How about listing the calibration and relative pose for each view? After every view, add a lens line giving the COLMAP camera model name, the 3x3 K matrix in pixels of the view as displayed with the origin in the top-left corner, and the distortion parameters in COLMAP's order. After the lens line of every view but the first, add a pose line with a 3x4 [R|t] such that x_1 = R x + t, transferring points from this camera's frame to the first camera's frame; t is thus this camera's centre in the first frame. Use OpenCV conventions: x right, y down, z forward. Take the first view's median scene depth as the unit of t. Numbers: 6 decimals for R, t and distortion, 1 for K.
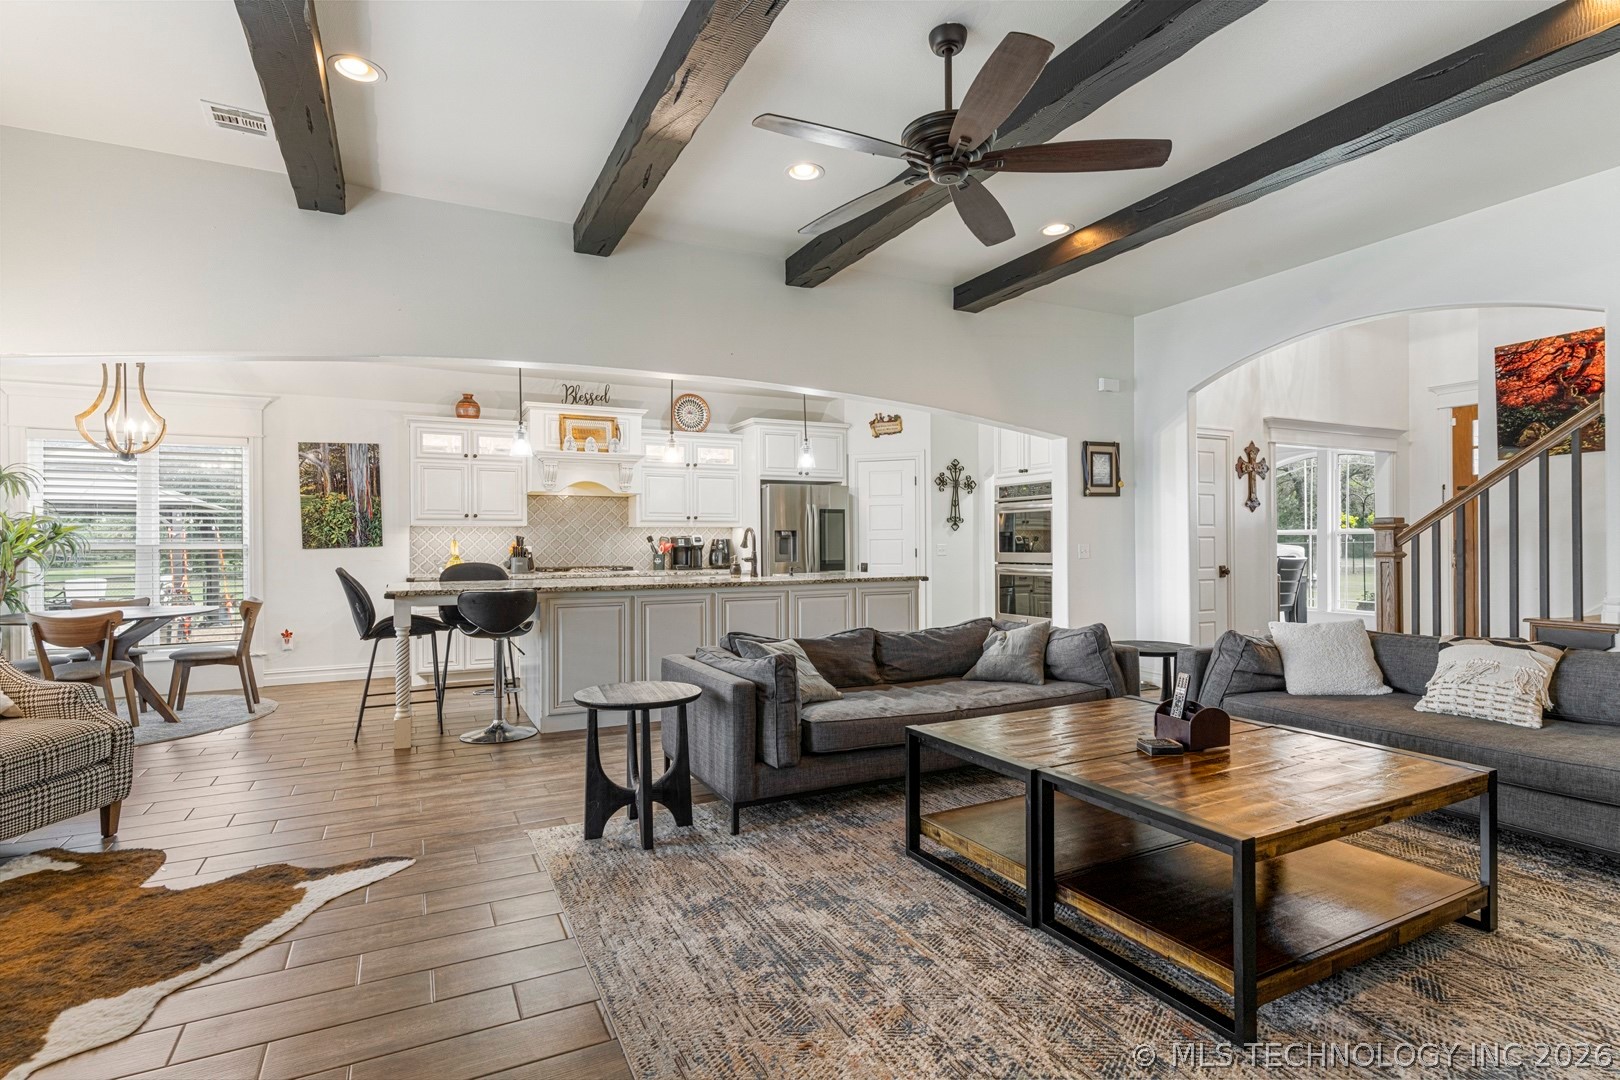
lens RADIAL K [[797.4, 0, 810.0], [0, 797.4, 540.0], [0, 0, 1]] dist [0.001732, 0.001587]
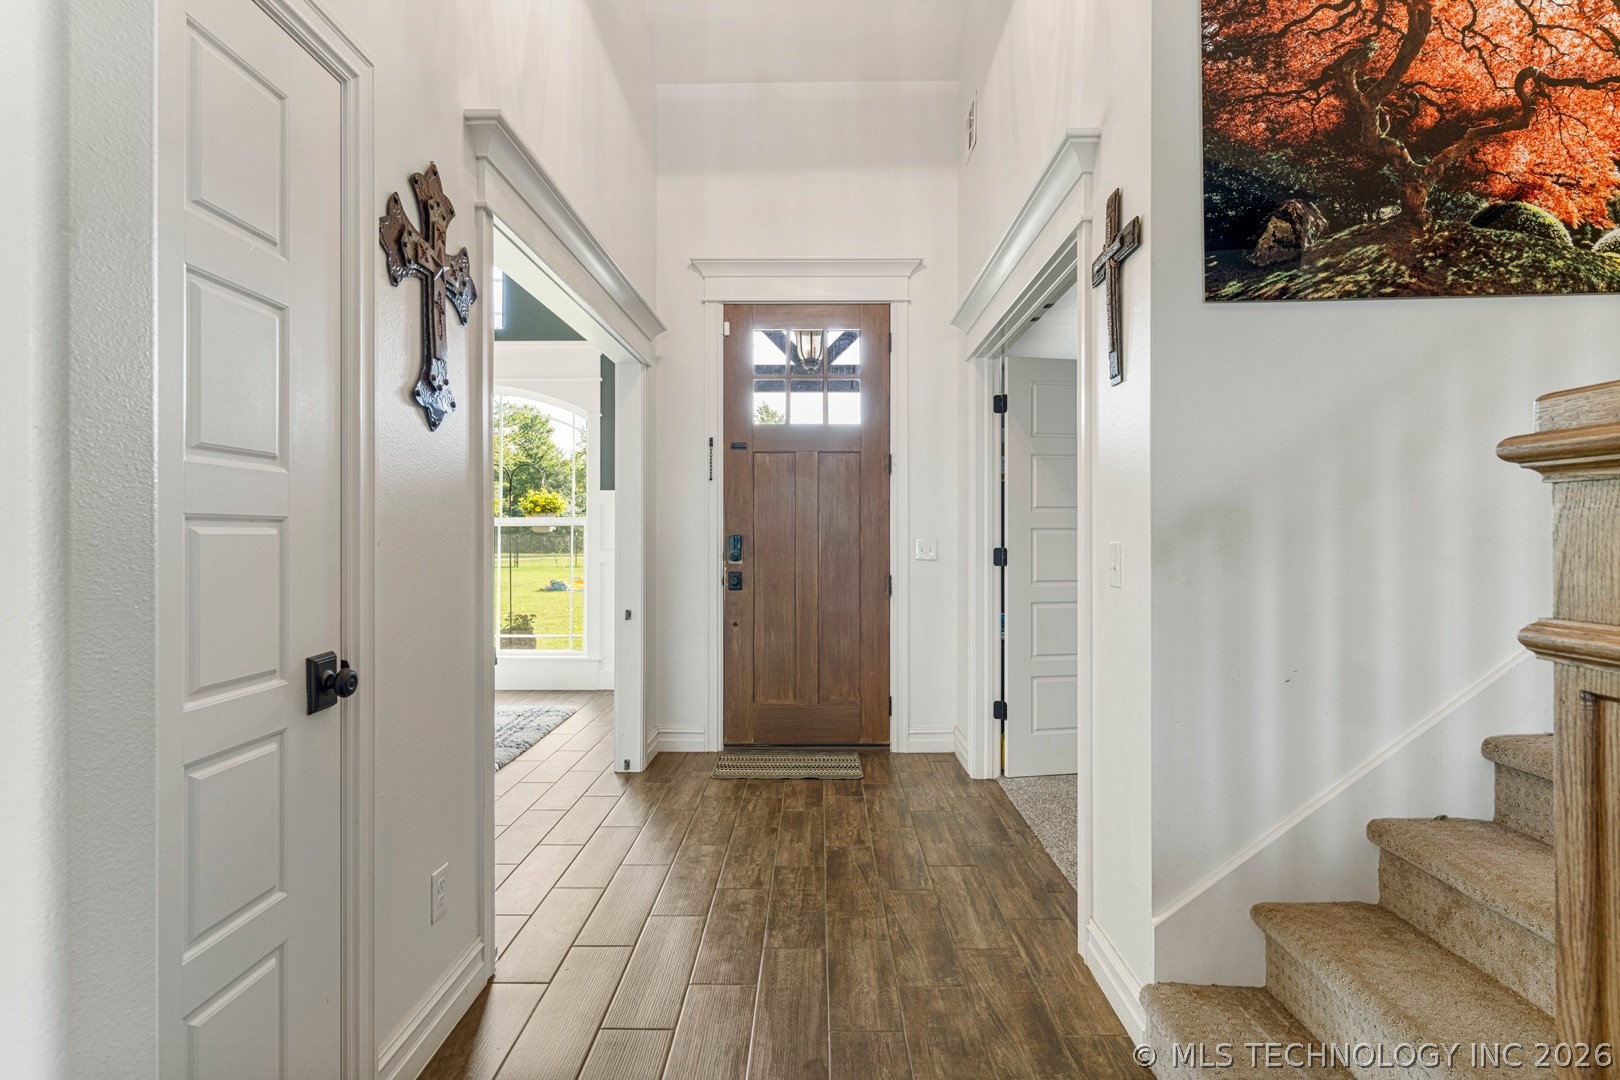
lens RADIAL K [[784.1, 0, 810.0], [0, 784.1, 540.0], [0, 0, 1]] dist [-0.002722, -0.000699]
pose [[0.465960, 0.000504, 0.884806, 0.393867], [-0.005902, 0.999979, 0.002538, -0.000051], [-0.884786, -0.006405, 0.465954, 0.790109]]
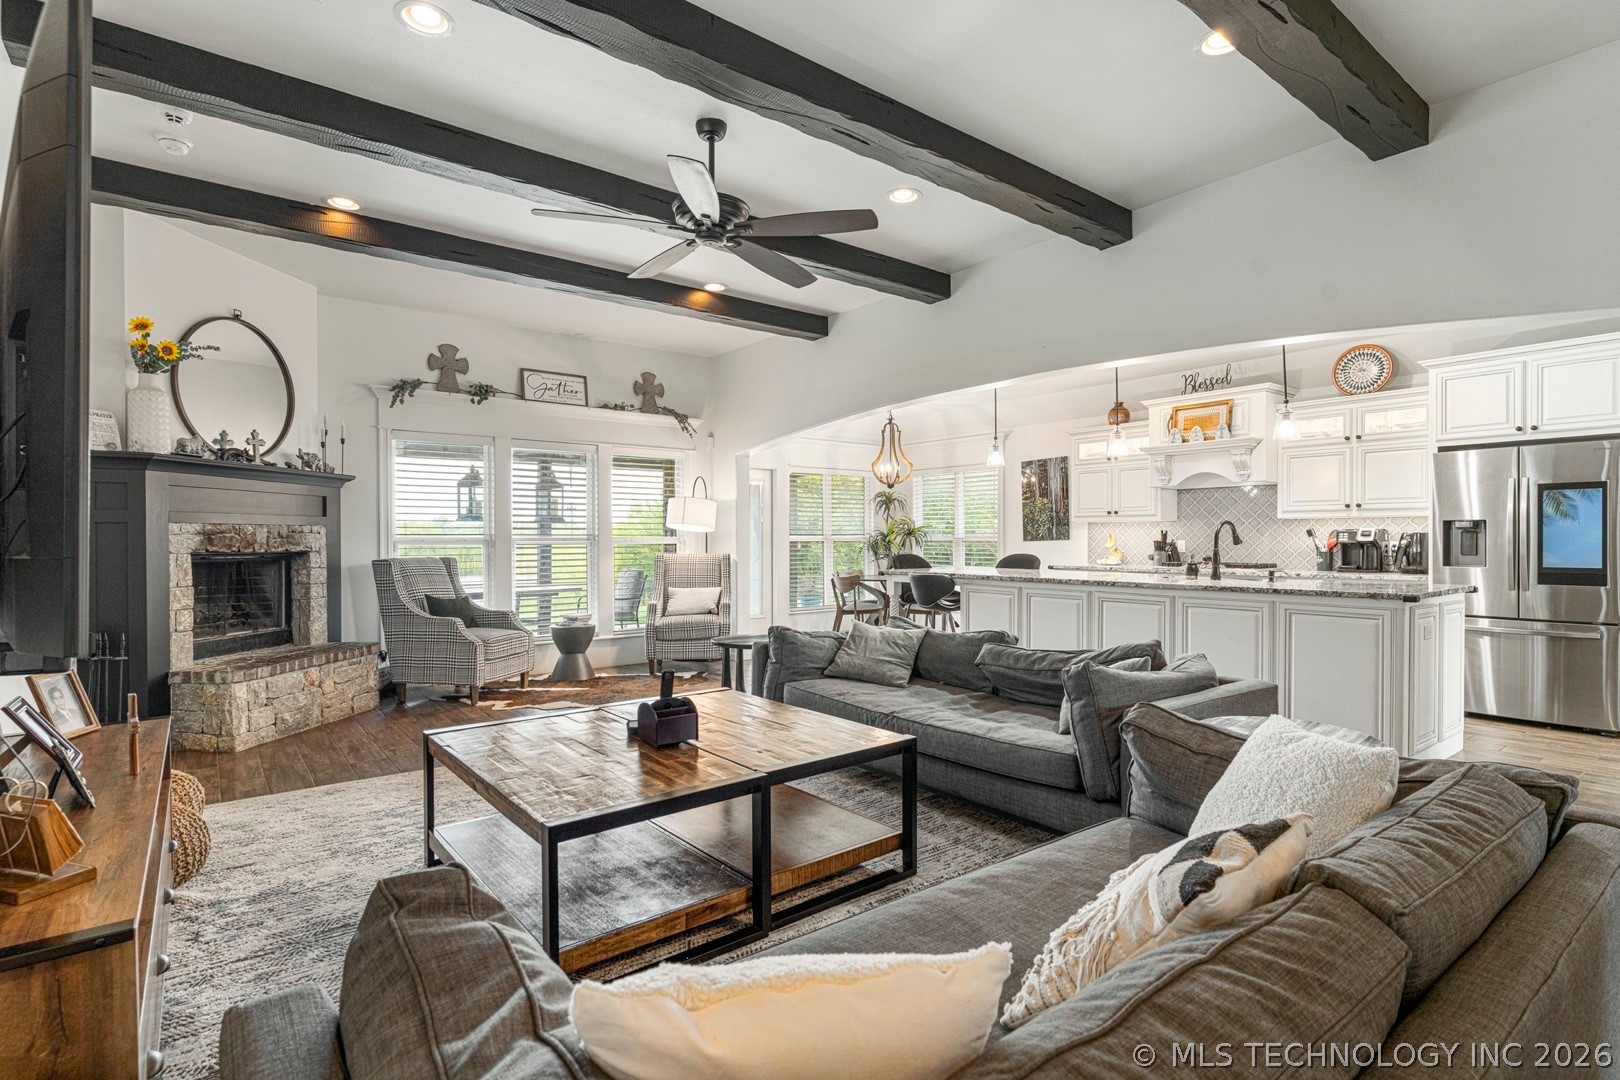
lens RADIAL K [[797.4, 0, 810.0], [0, 797.4, 540.0], [0, 0, 1]] dist [0.001732, 0.001587]
pose [[0.191258, 0.007428, -0.981512, 0.610679], [0.003446, 0.999960, 0.008239, -0.003192], [0.981534, -0.004958, 0.191225, 0.394038]]
